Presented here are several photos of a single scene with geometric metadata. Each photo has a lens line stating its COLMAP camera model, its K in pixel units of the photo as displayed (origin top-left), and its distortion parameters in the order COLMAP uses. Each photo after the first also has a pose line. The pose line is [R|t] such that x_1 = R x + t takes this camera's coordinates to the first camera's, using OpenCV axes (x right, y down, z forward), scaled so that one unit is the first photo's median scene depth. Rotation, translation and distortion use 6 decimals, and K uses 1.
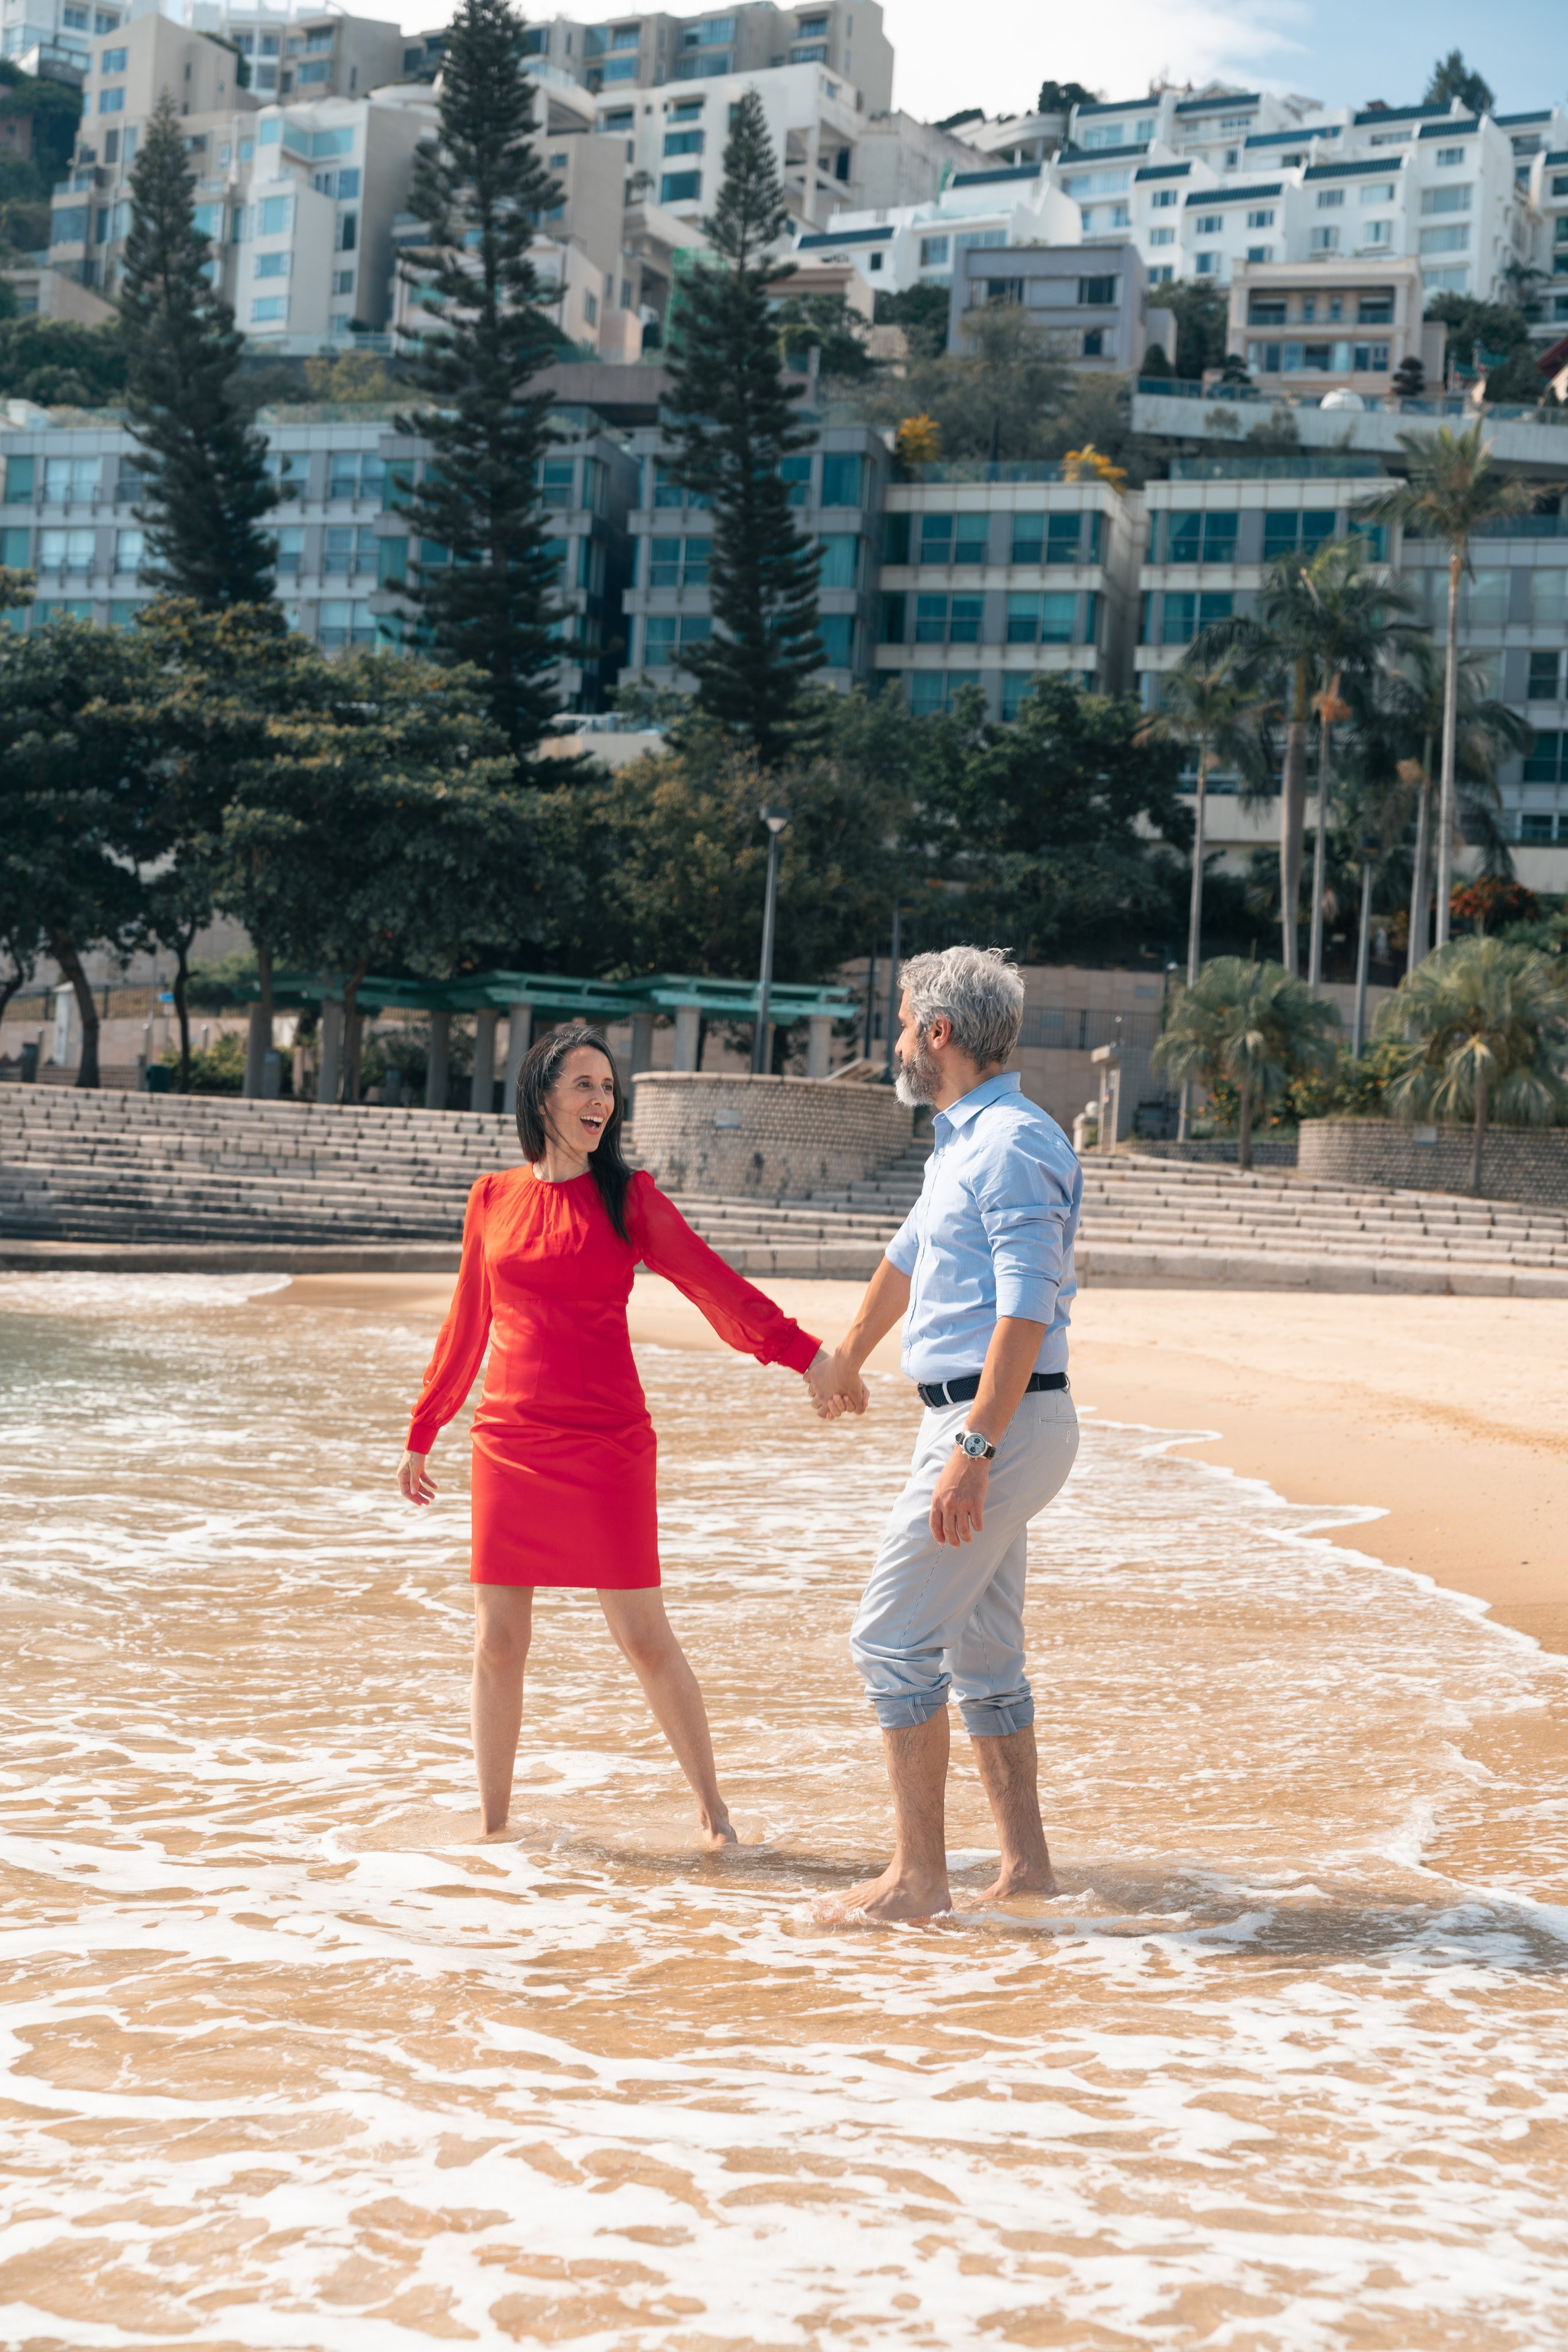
lens RADIAL K [[3273.4, 0, 784.0], [0, 3273.4, 1176.0], [0, 0, 1]] dist [0.006008, 0.028689]
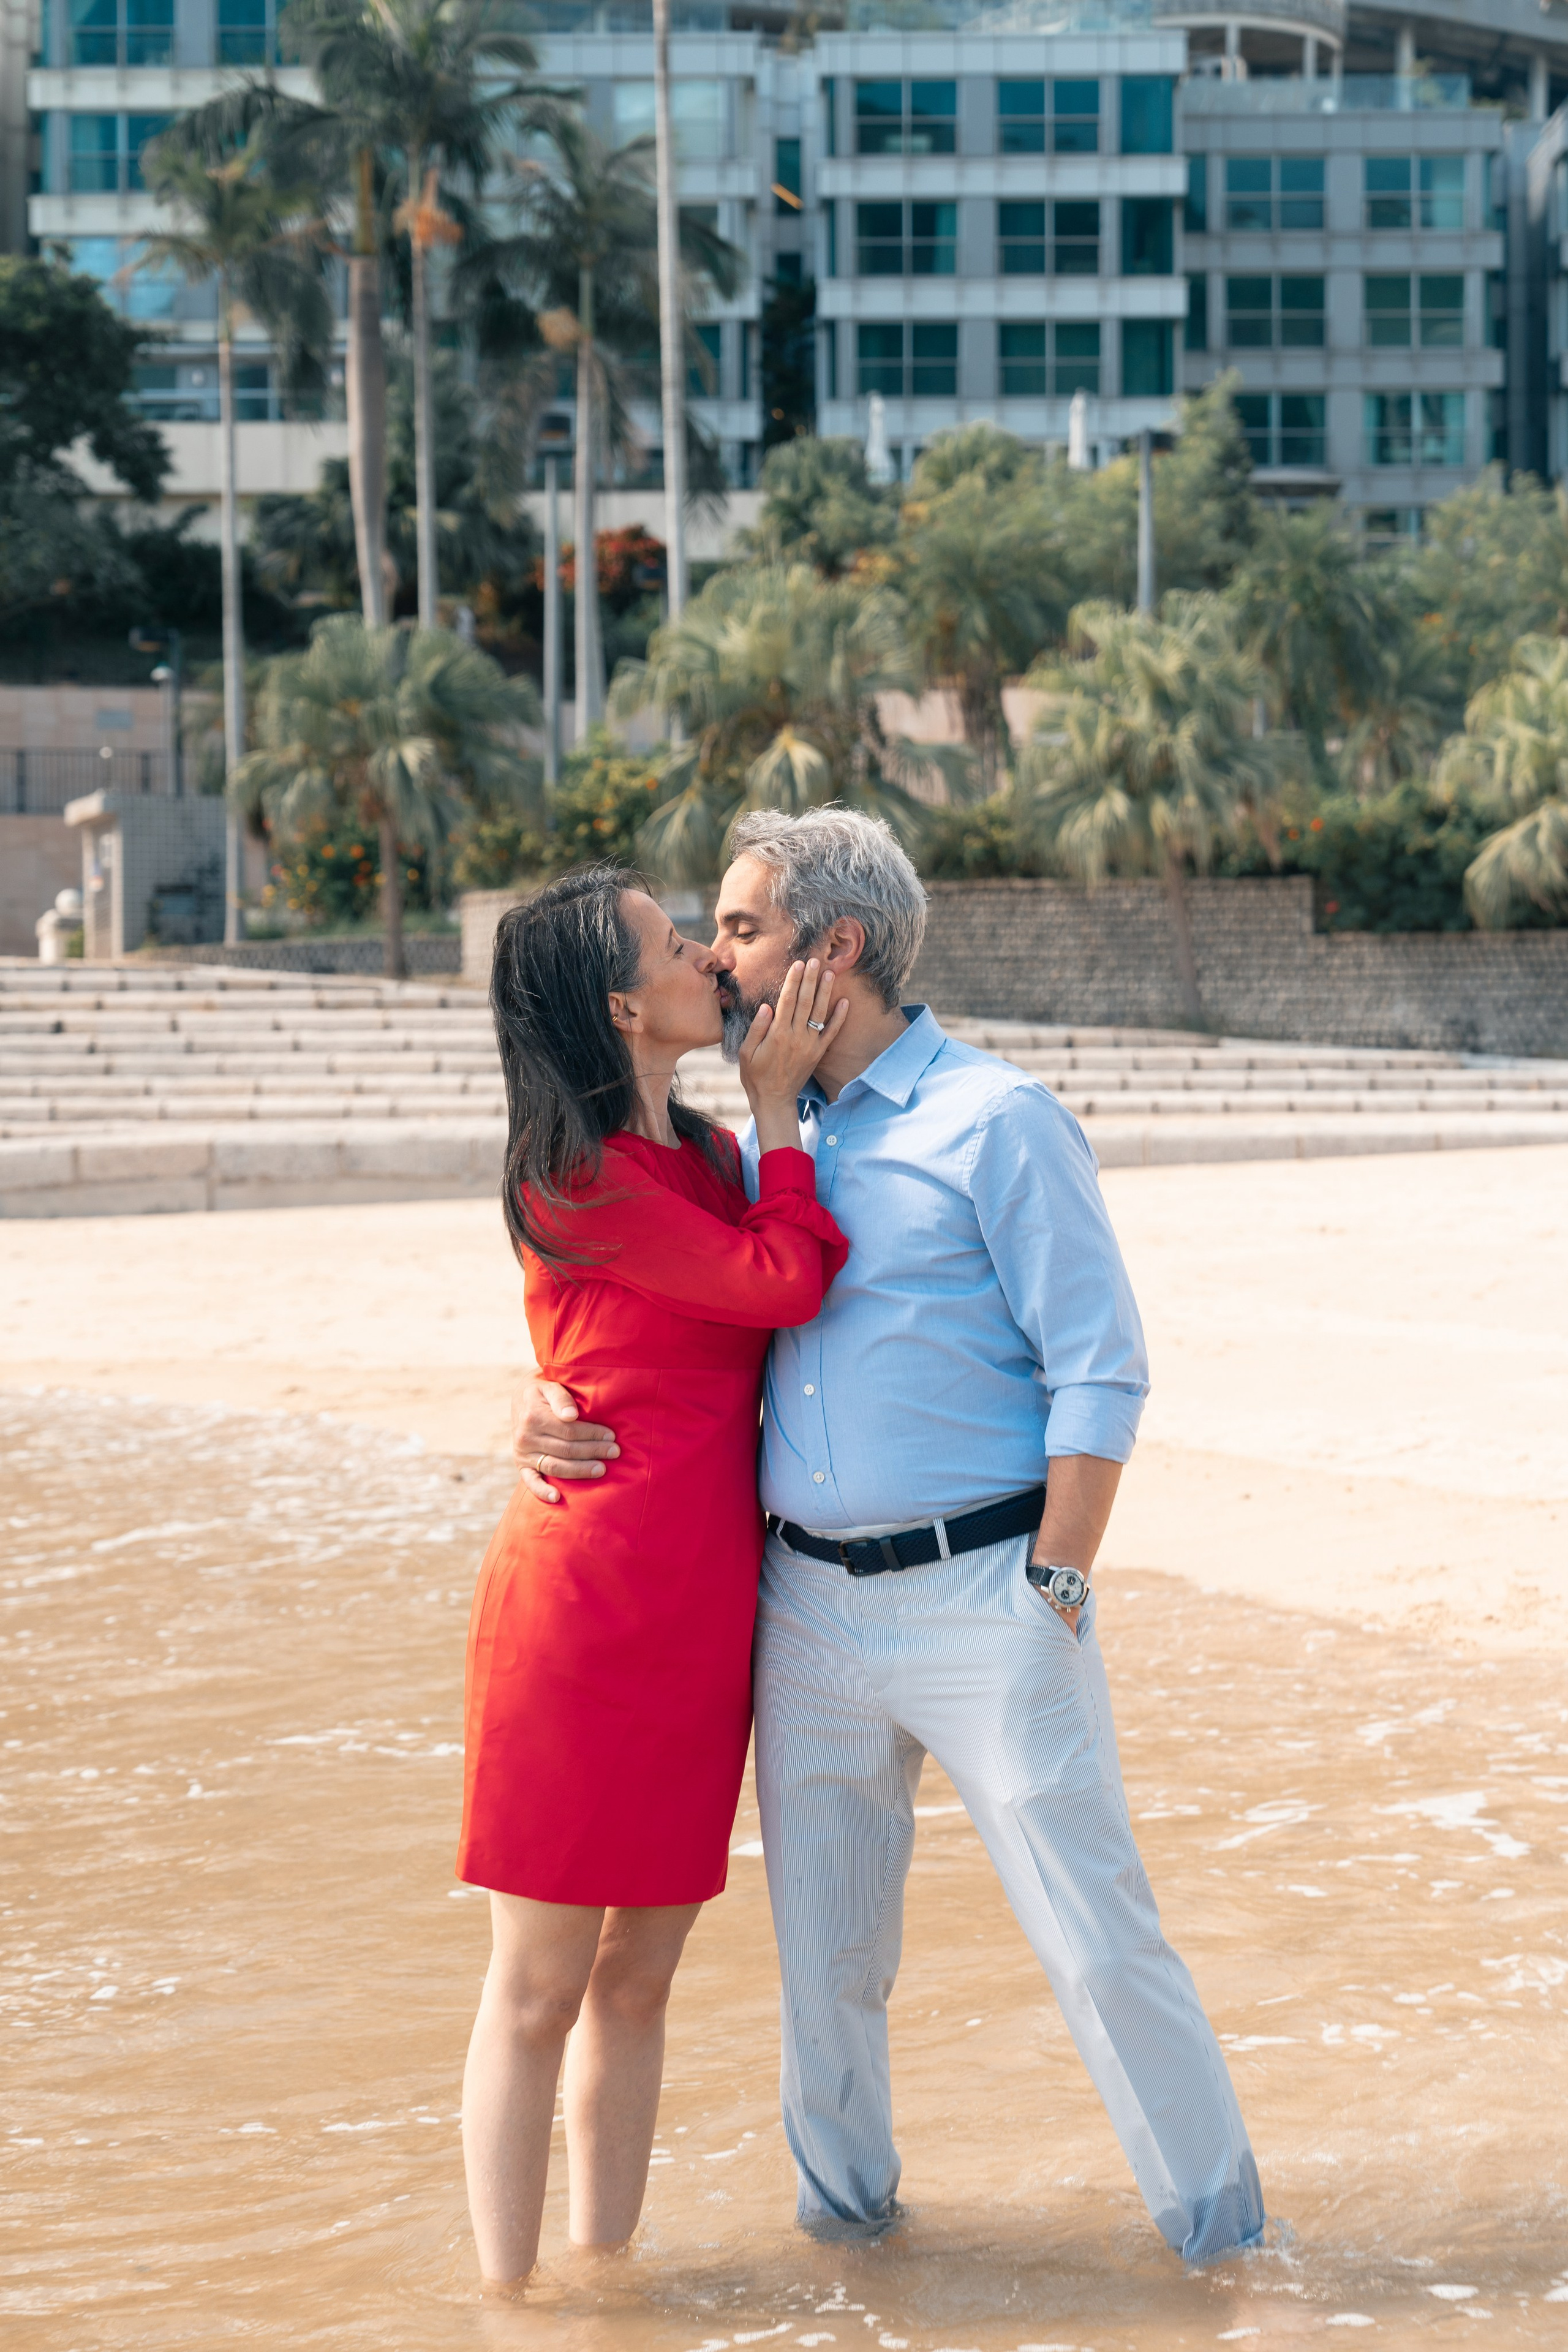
lens RADIAL K [[4325.6, 0, 784.0], [0, 4325.6, 1176.0], [0, 0, 1]] dist [-0.006229, 0.202744]
pose [[0.955204, -0.067434, 0.288162, -0.018344], [0.056612, 0.997348, 0.045735, 0.001380], [-0.290482, -0.027373, 0.956489, 0.244100]]
